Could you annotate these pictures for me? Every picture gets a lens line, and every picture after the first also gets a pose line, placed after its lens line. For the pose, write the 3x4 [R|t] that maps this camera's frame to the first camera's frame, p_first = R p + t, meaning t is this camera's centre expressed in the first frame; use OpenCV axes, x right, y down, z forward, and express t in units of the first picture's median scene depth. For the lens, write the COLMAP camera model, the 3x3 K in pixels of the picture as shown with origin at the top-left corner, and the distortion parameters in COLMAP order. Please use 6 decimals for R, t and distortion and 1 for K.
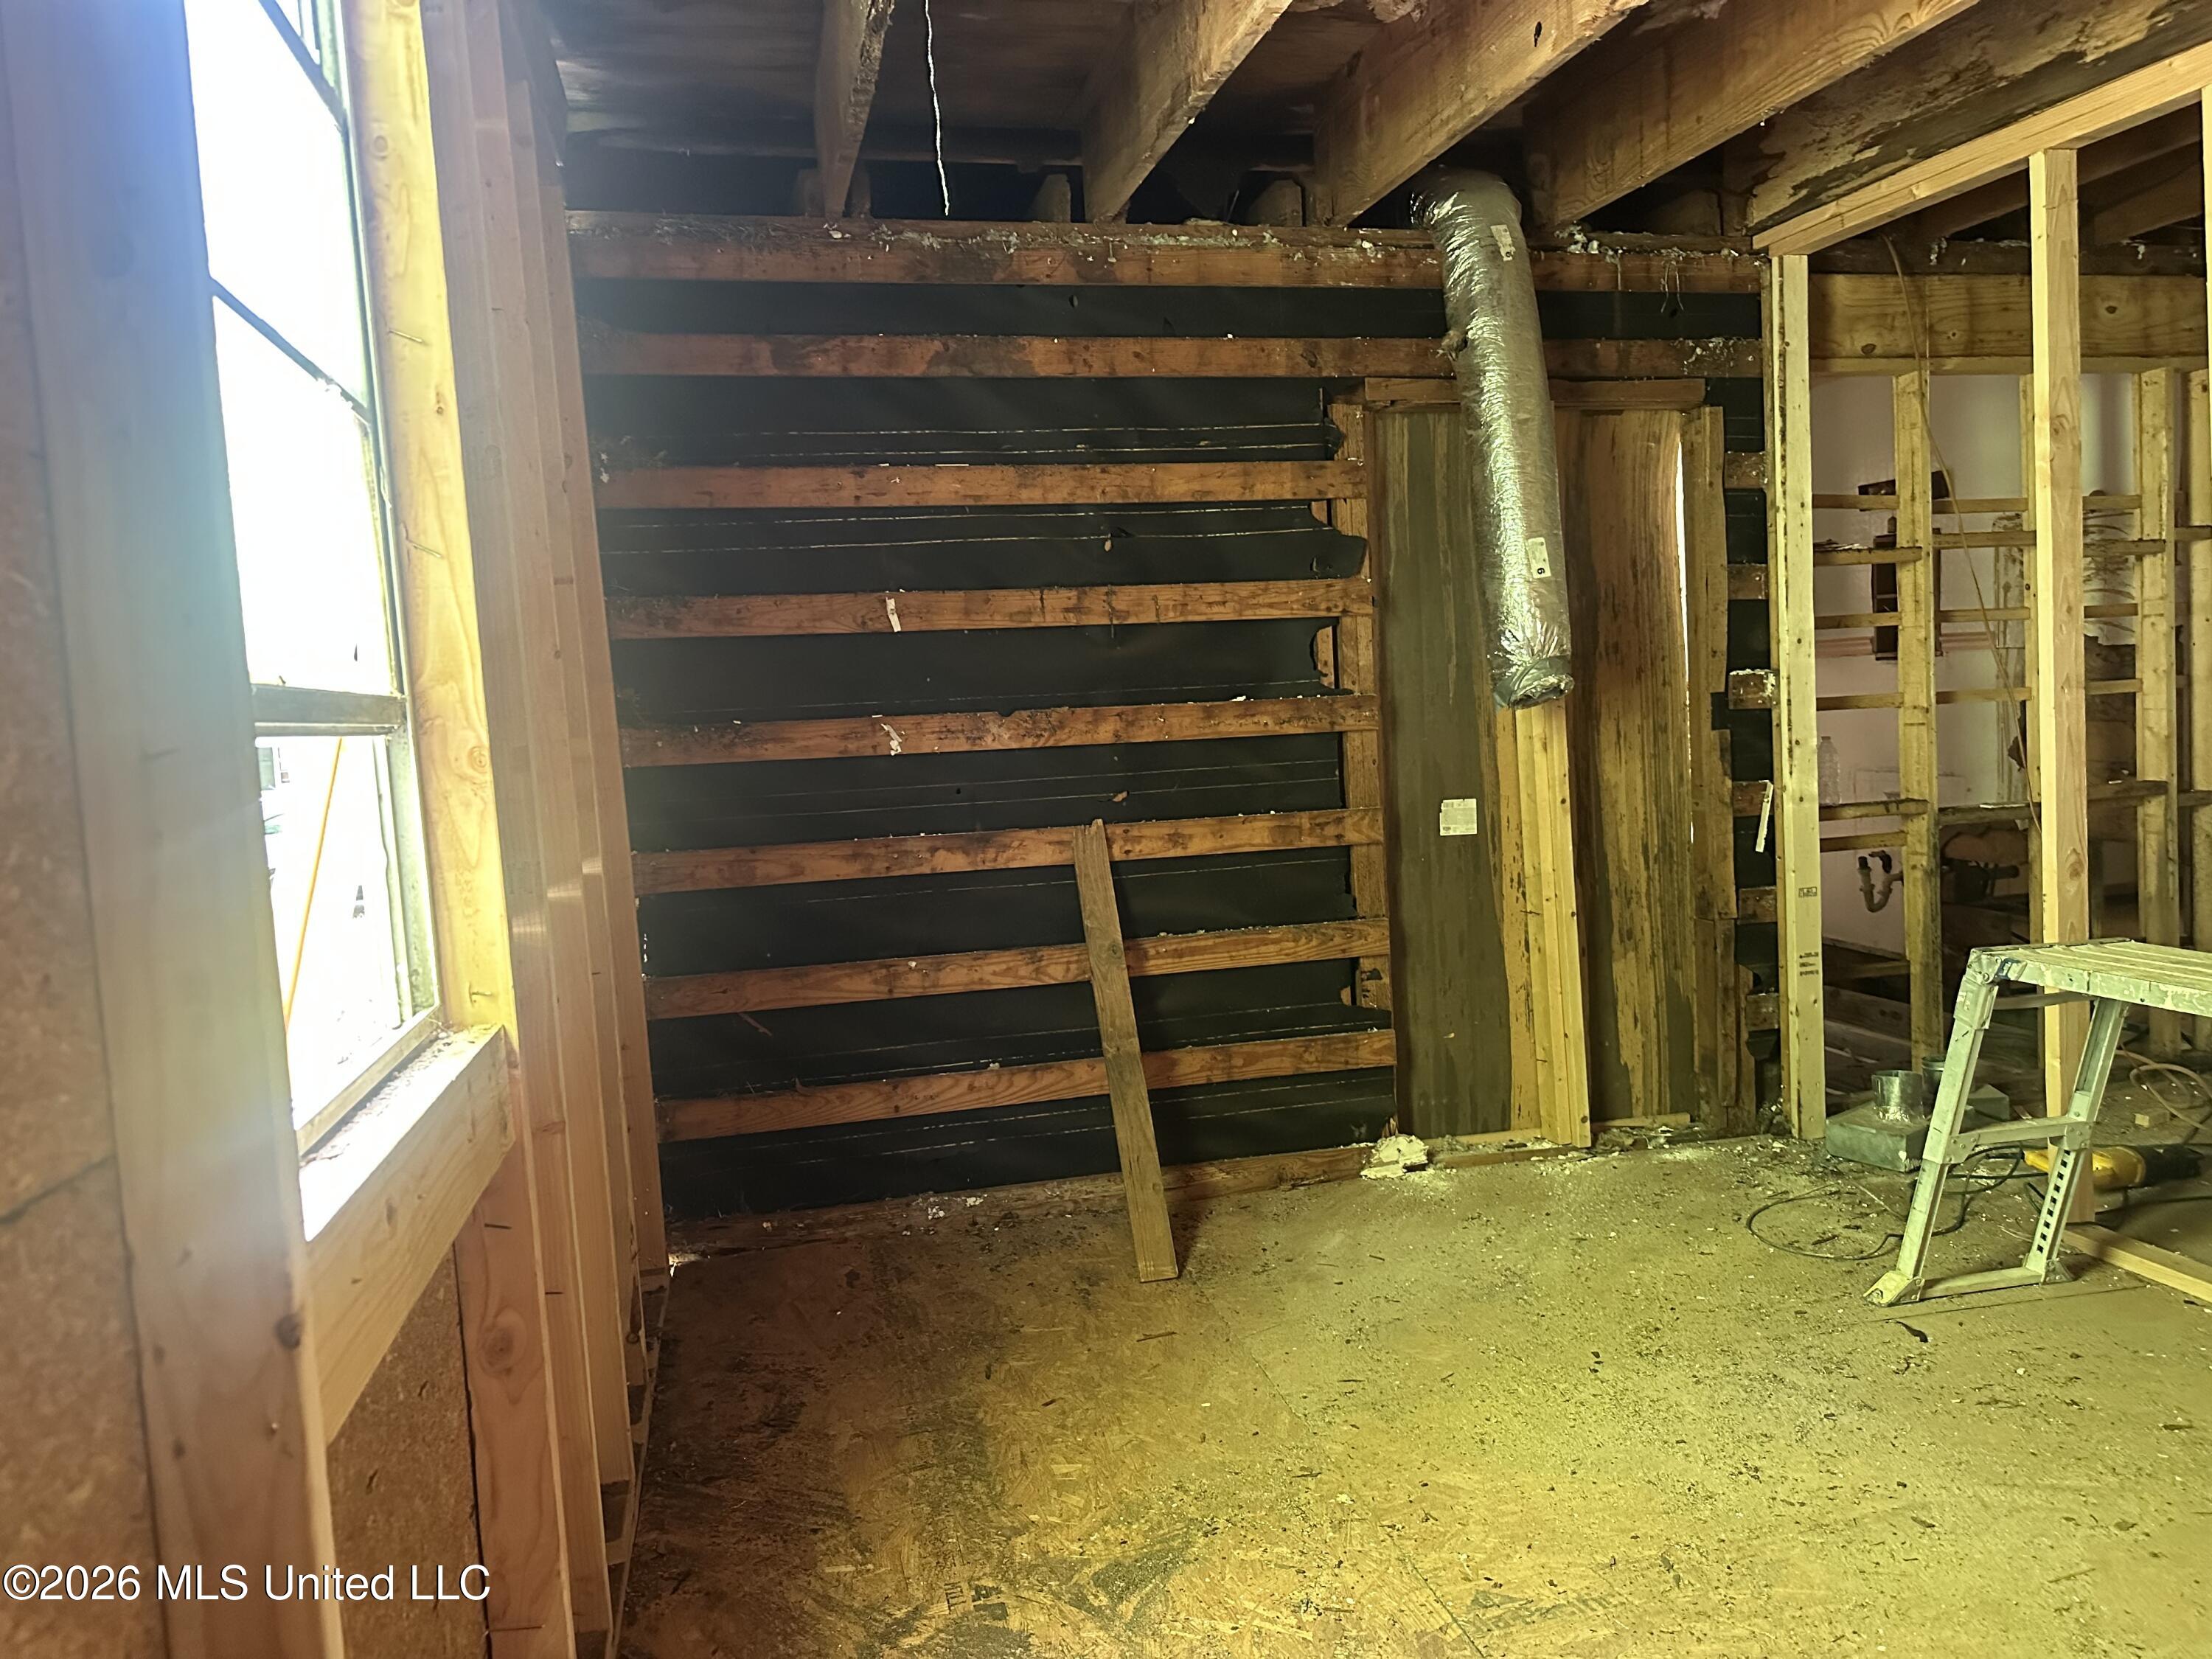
lens RADIAL K [[1557.9, 0, 1098.0], [0, 1557.9, 827.0], [0, 0, 1]] dist [0.031835, -0.037347]
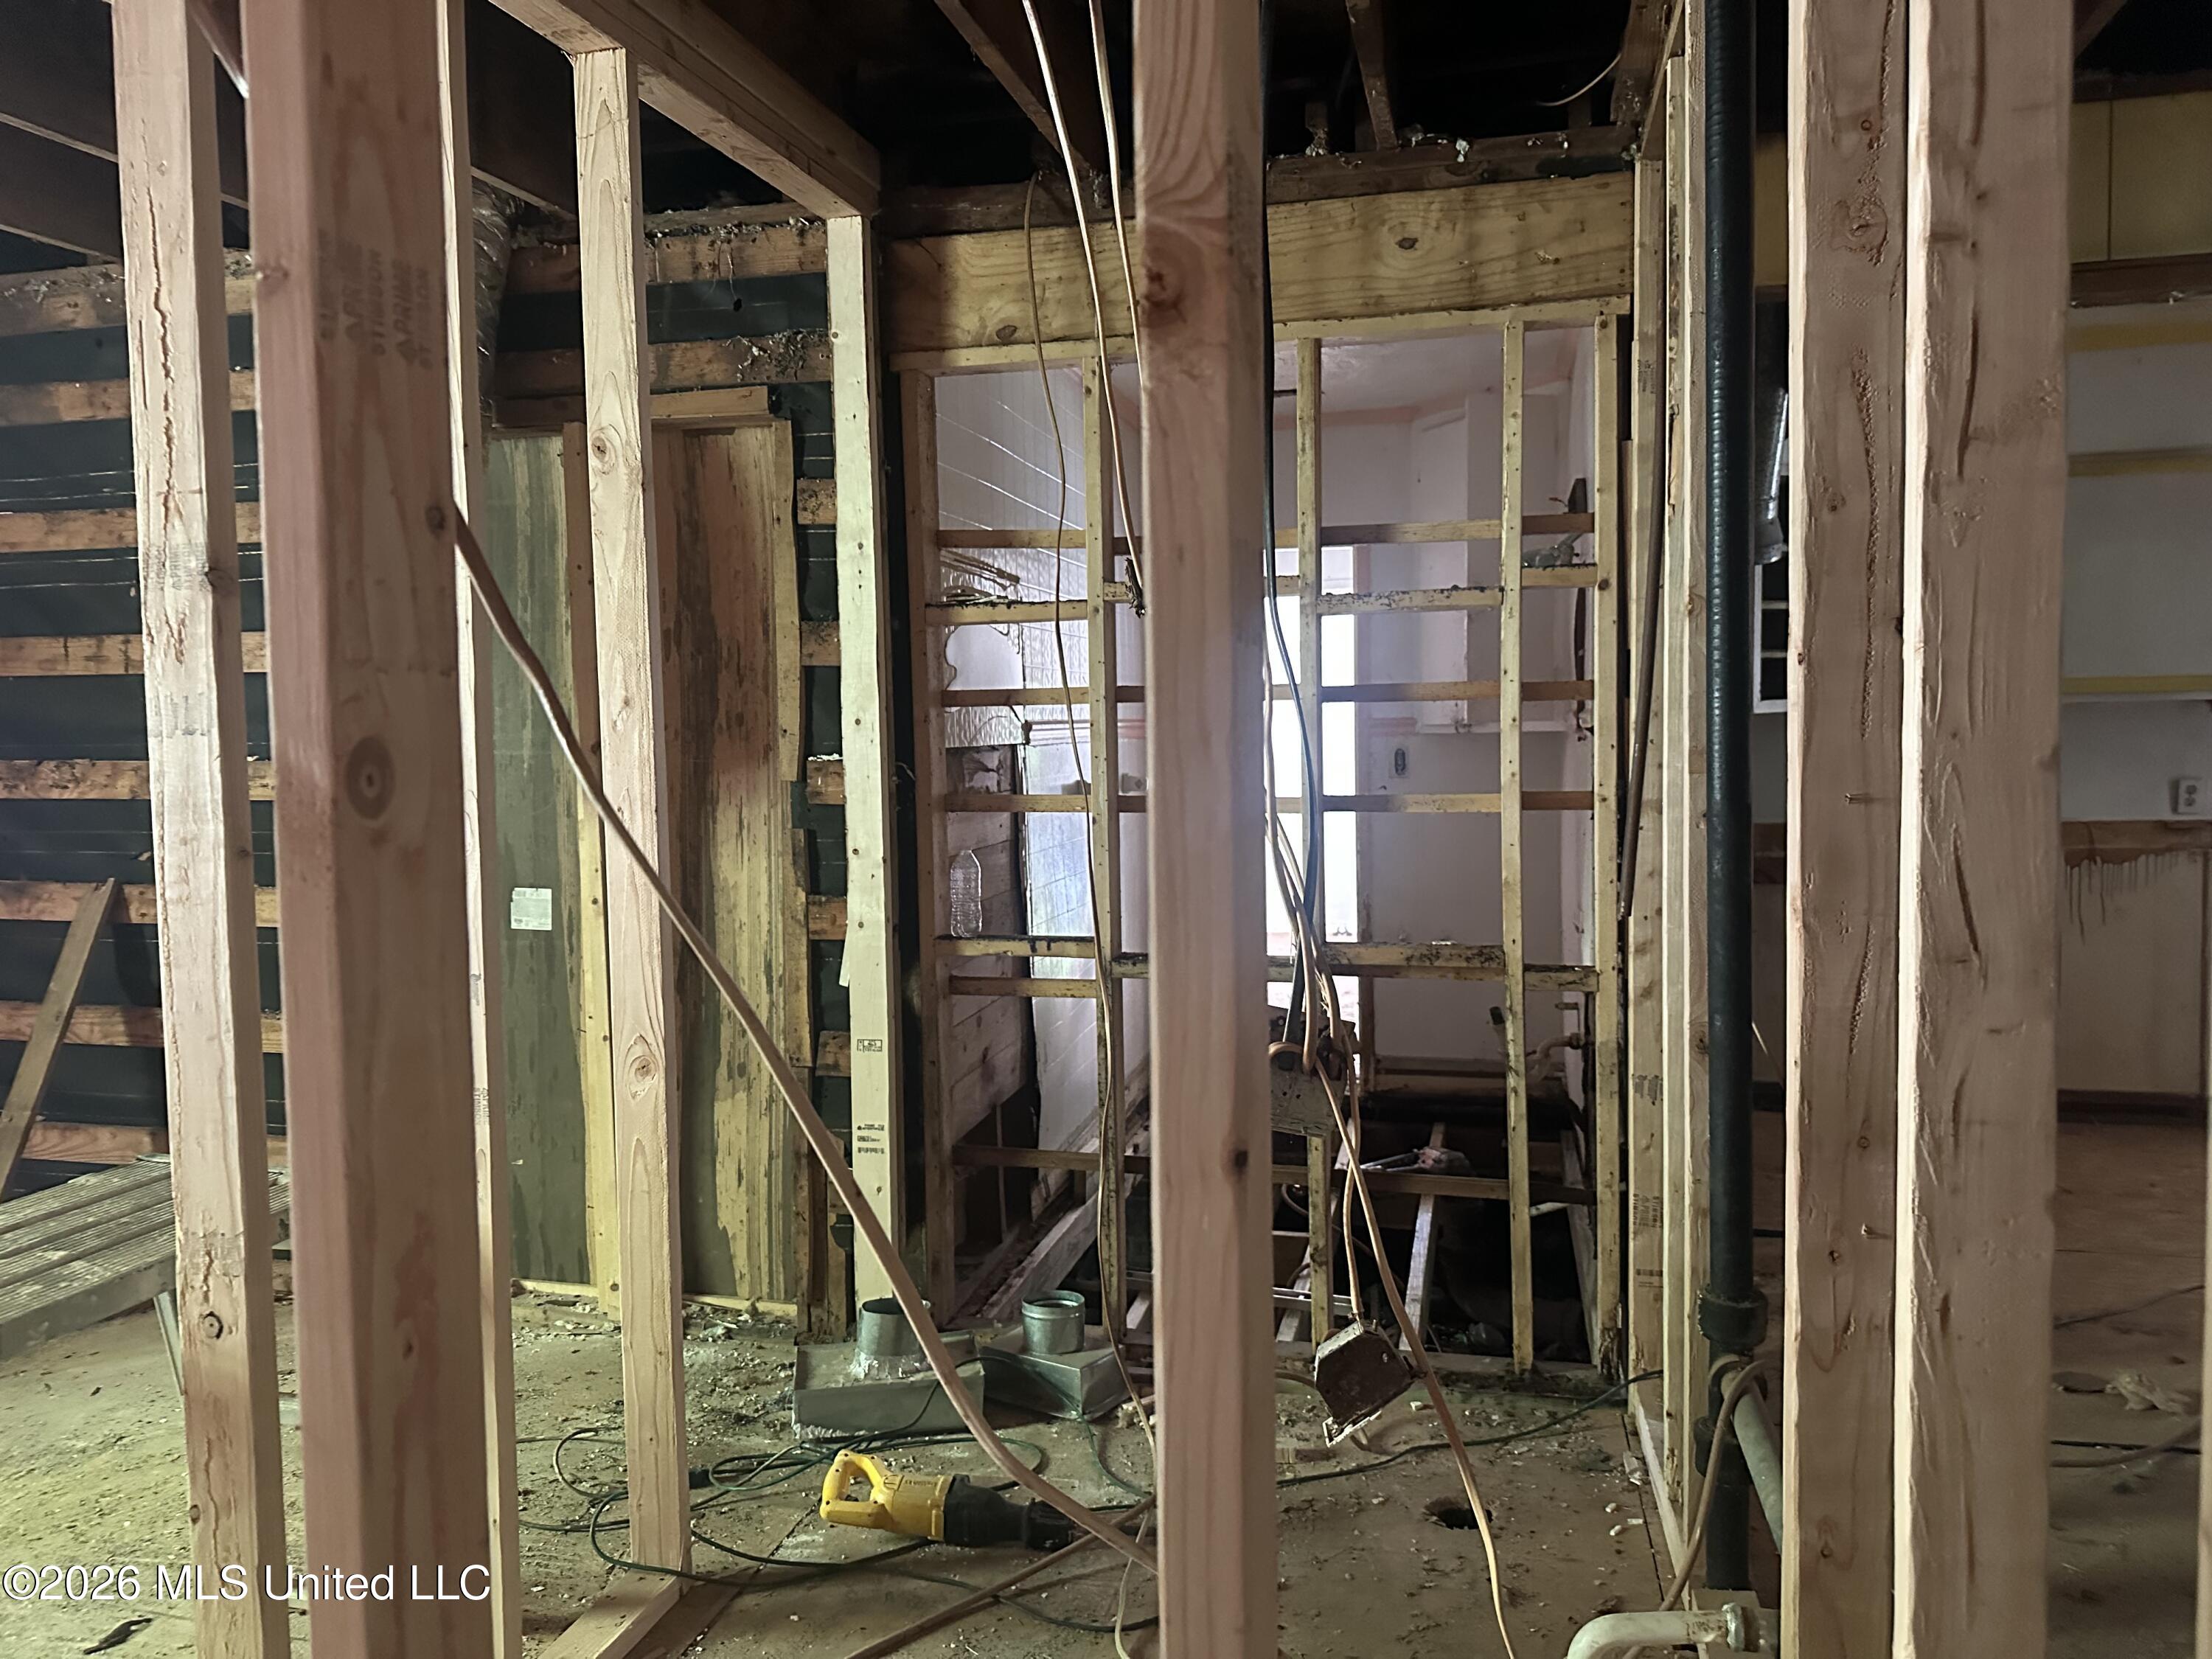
lens RADIAL K [[1557.9, 0, 1160.5], [0, 1557.9, 832.0], [0, 0, 1]] dist [0.031835, -0.037347]
pose [[0.897512, 0.069046, -0.435551, 0.970234], [-0.071357, 0.997389, 0.011070, -0.087581], [0.435178, 0.021144, 0.900096, 0.398083]]
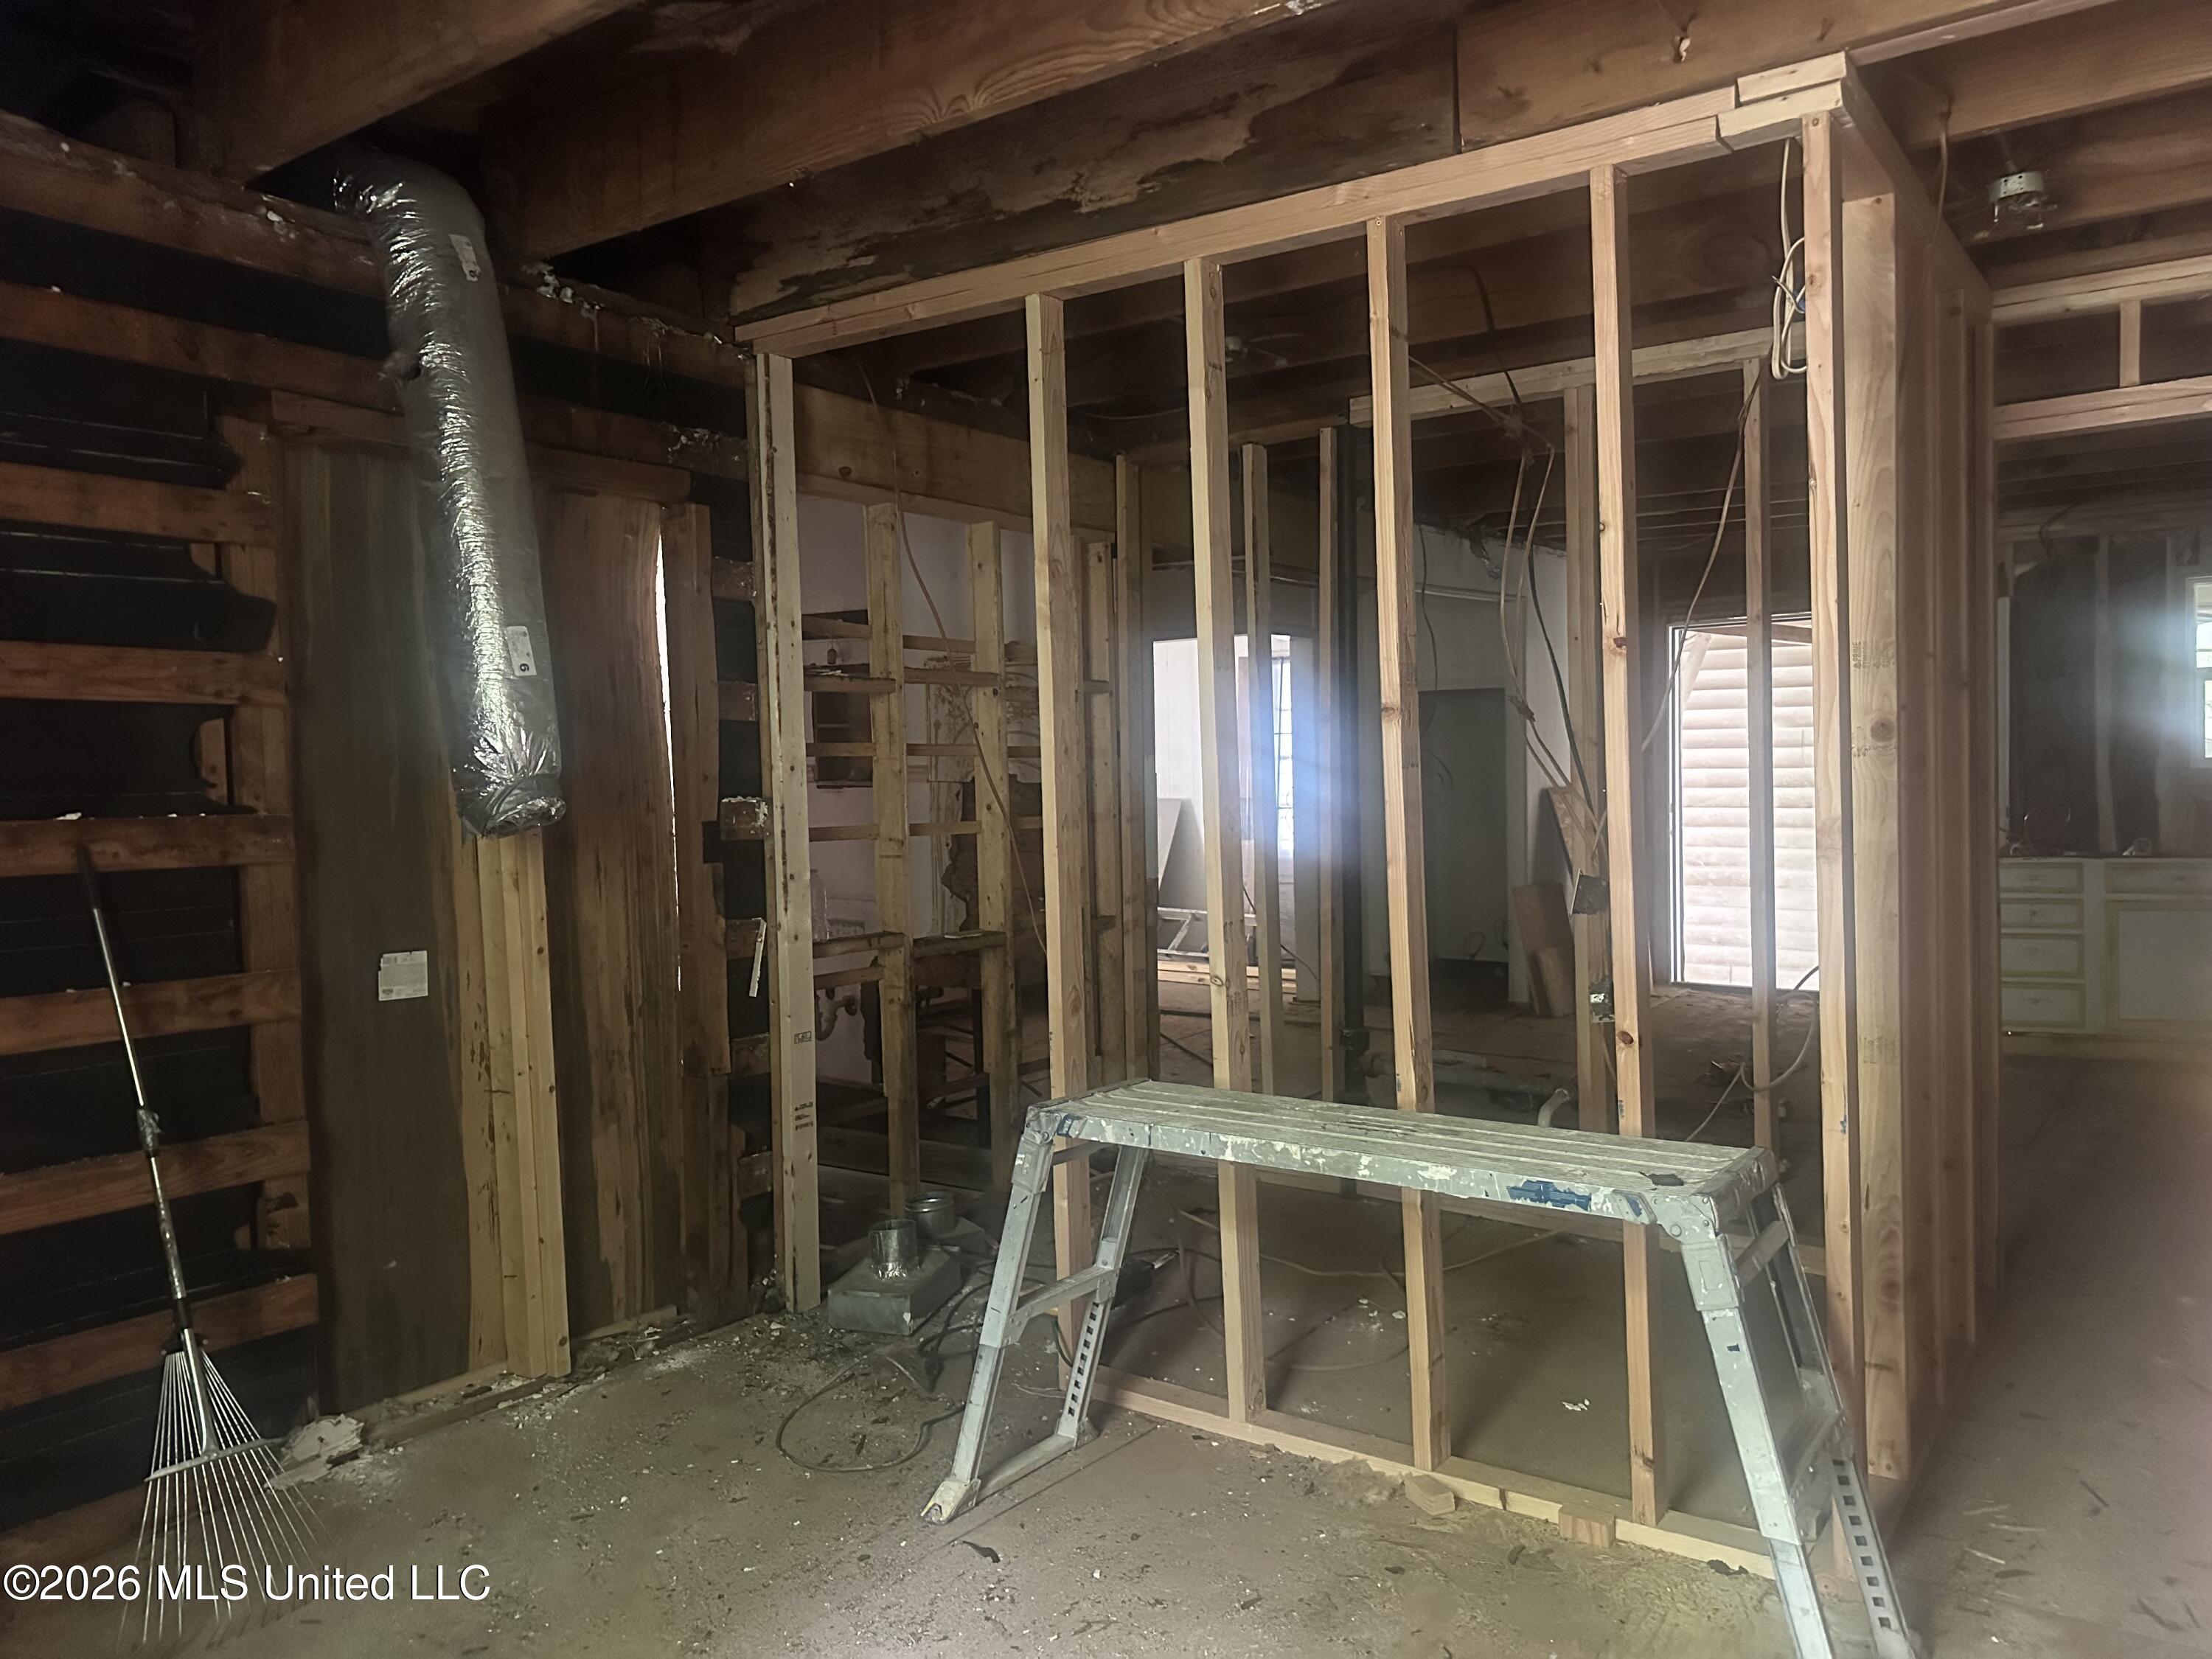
lens RADIAL K [[1557.9, 0, 1106.8], [0, 1557.9, 830.8], [0, 0, 1]] dist [0.031835, -0.037347]
pose [[0.763913, 0.014343, 0.645160, -0.003309], [0.031141, 0.997769, -0.059055, -0.022473], [-0.644568, 0.065204, 0.761762, 0.190214]]
